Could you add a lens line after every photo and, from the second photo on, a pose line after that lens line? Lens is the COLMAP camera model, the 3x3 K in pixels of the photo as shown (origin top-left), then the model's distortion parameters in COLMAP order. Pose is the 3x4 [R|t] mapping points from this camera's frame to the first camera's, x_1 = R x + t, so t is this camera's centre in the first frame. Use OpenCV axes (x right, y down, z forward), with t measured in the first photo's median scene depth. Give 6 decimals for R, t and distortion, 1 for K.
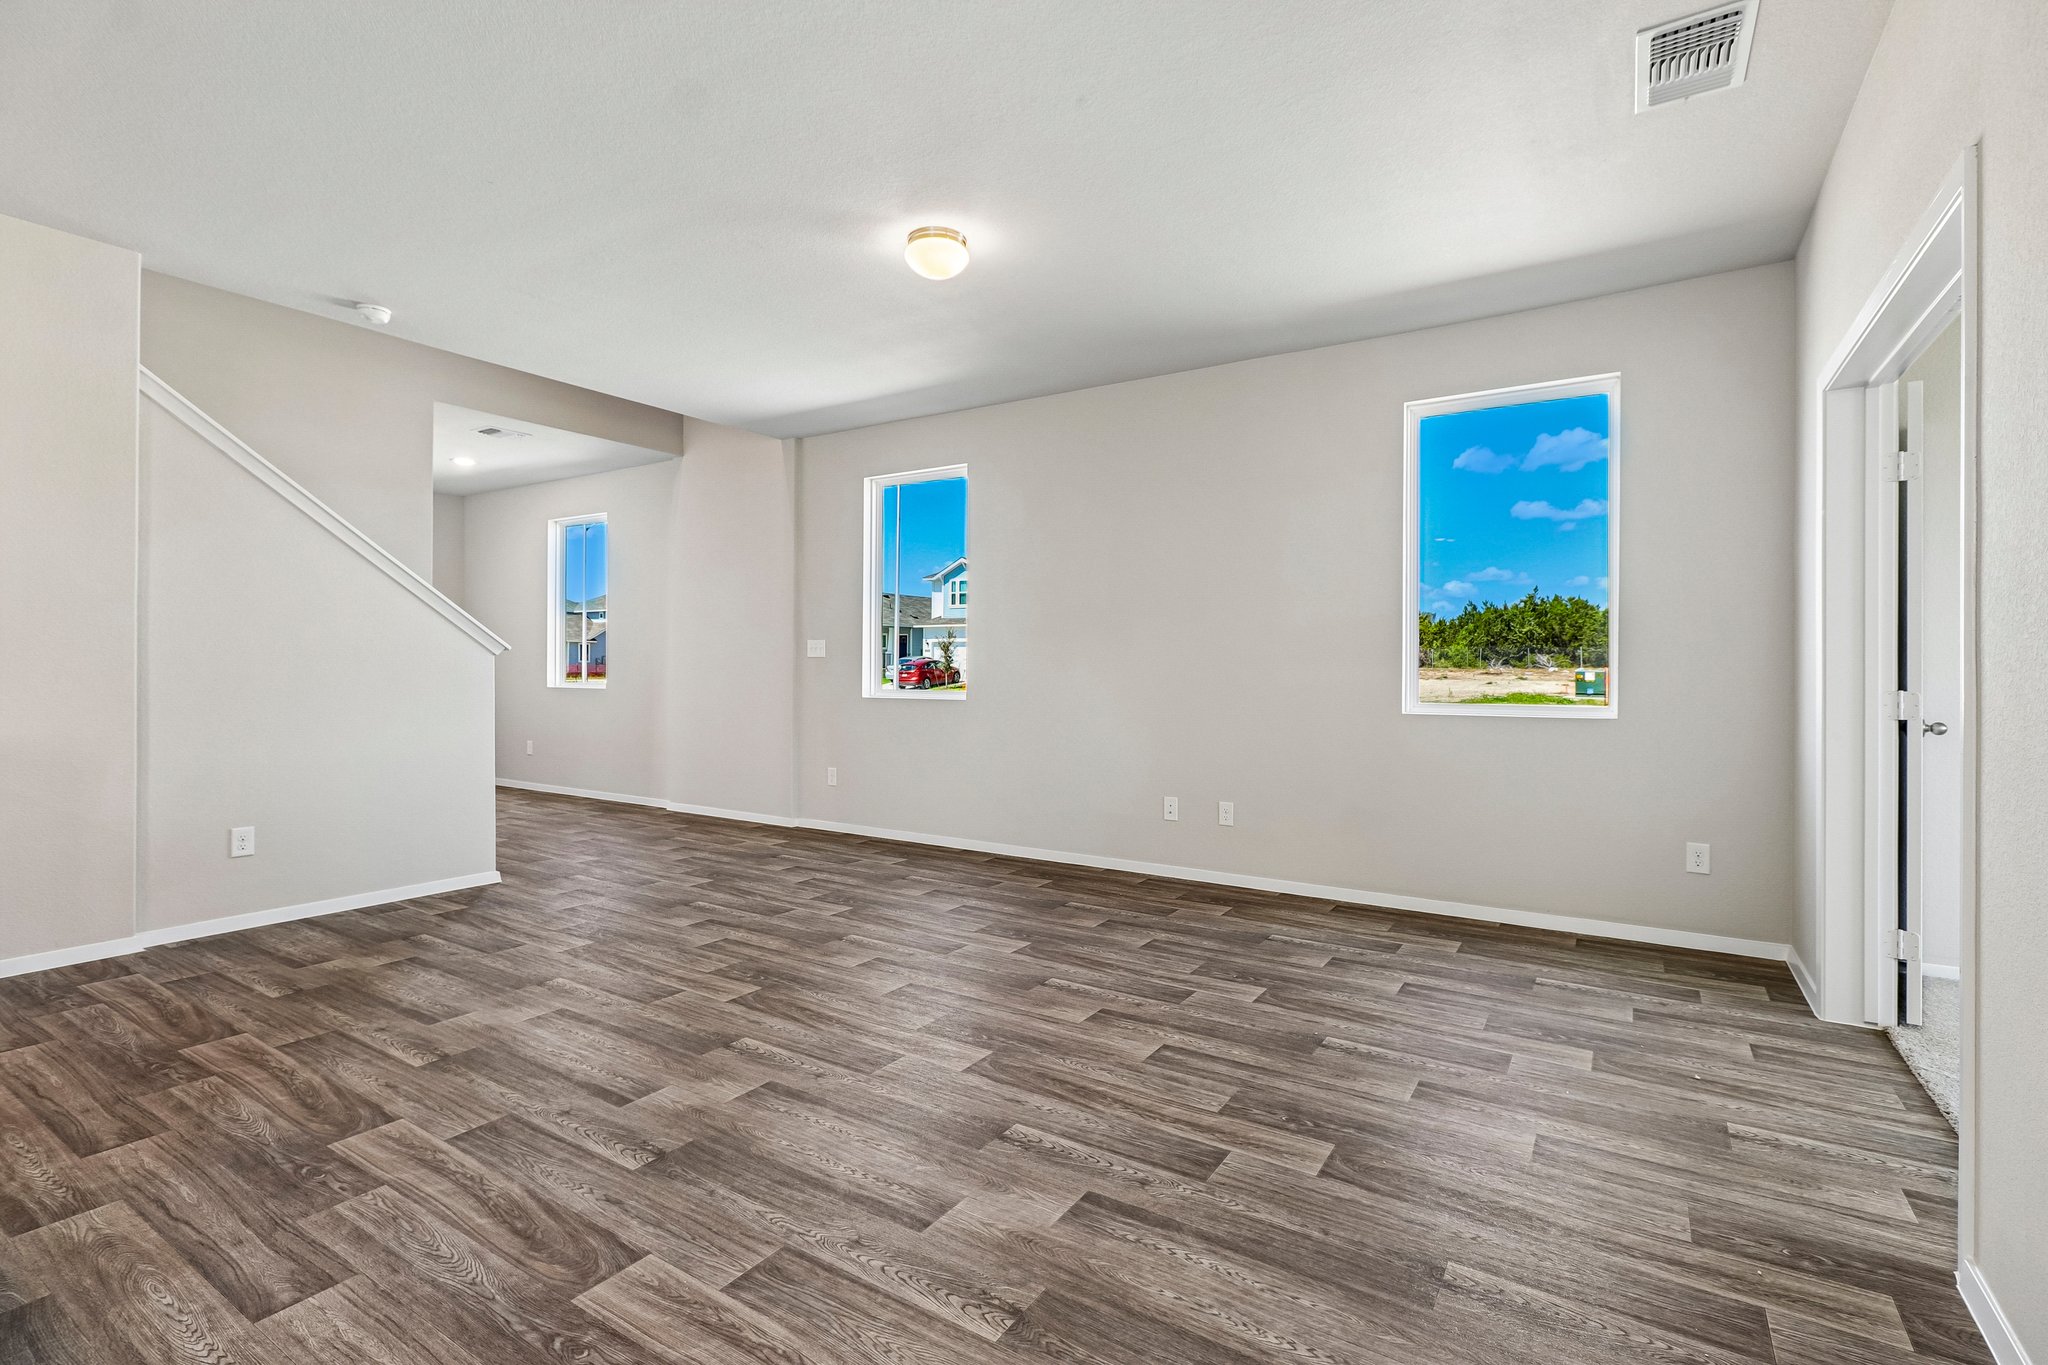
lens RADIAL K [[939.1, 0, 1017.4], [0, 939.1, 665.1], [0, 0, 1]] dist [0.002428, -0.000638]
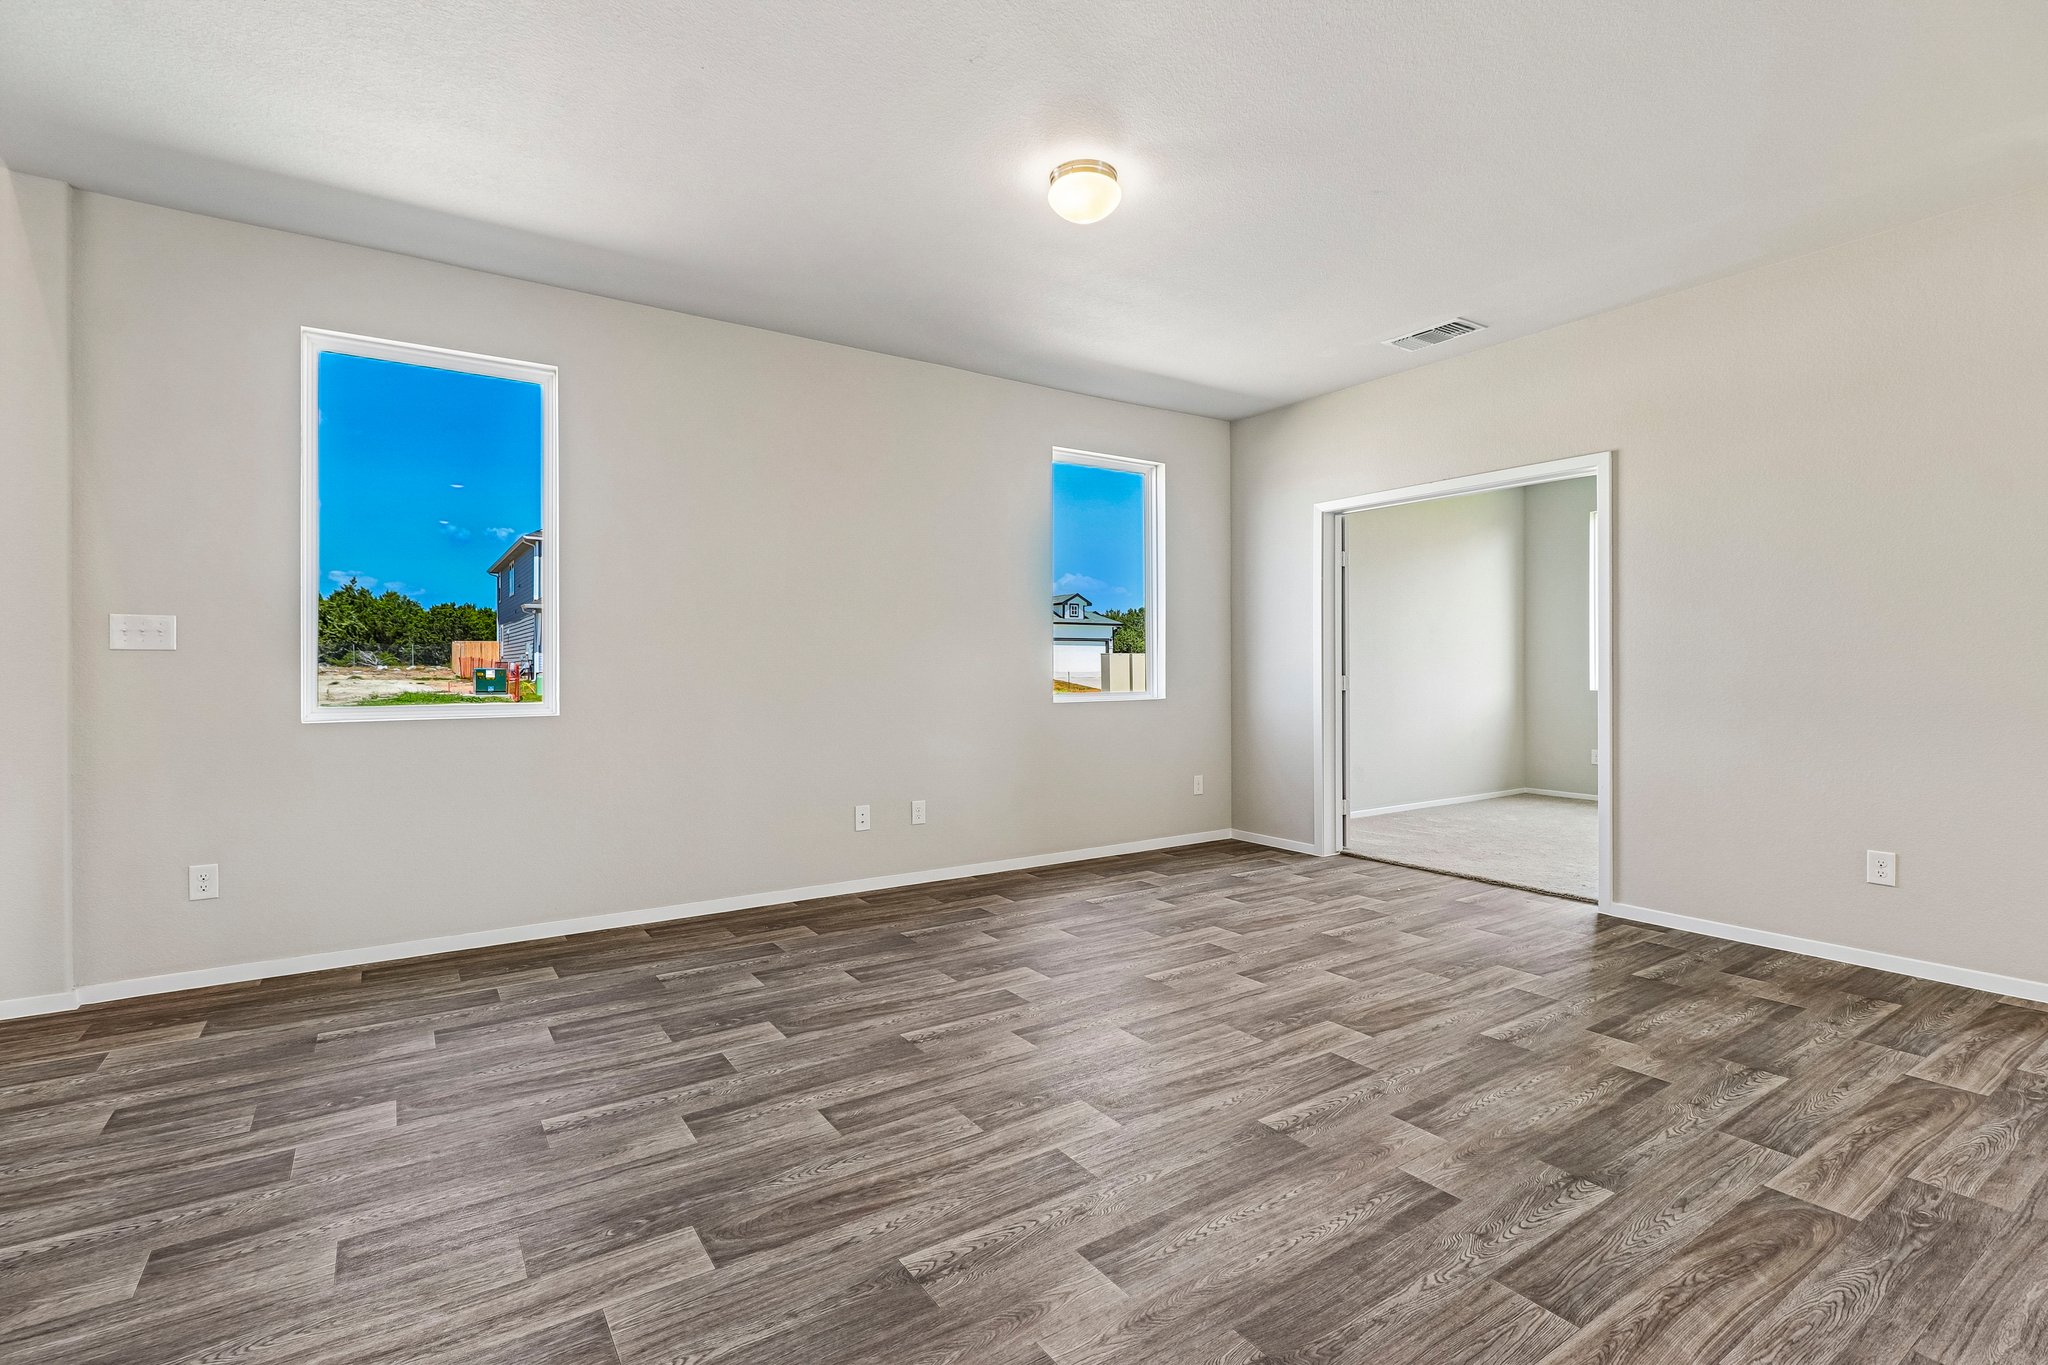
lens RADIAL K [[942.5, 0, 1028.3], [0, 942.5, 665.6], [0, 0, 1]] dist [0.011210, -0.003524]
pose [[0.388367, -0.003688, 0.921497, -0.738945], [0.000923, 0.999993, 0.003613, -0.001700], [-0.921504, -0.000553, 0.388368, 0.568627]]
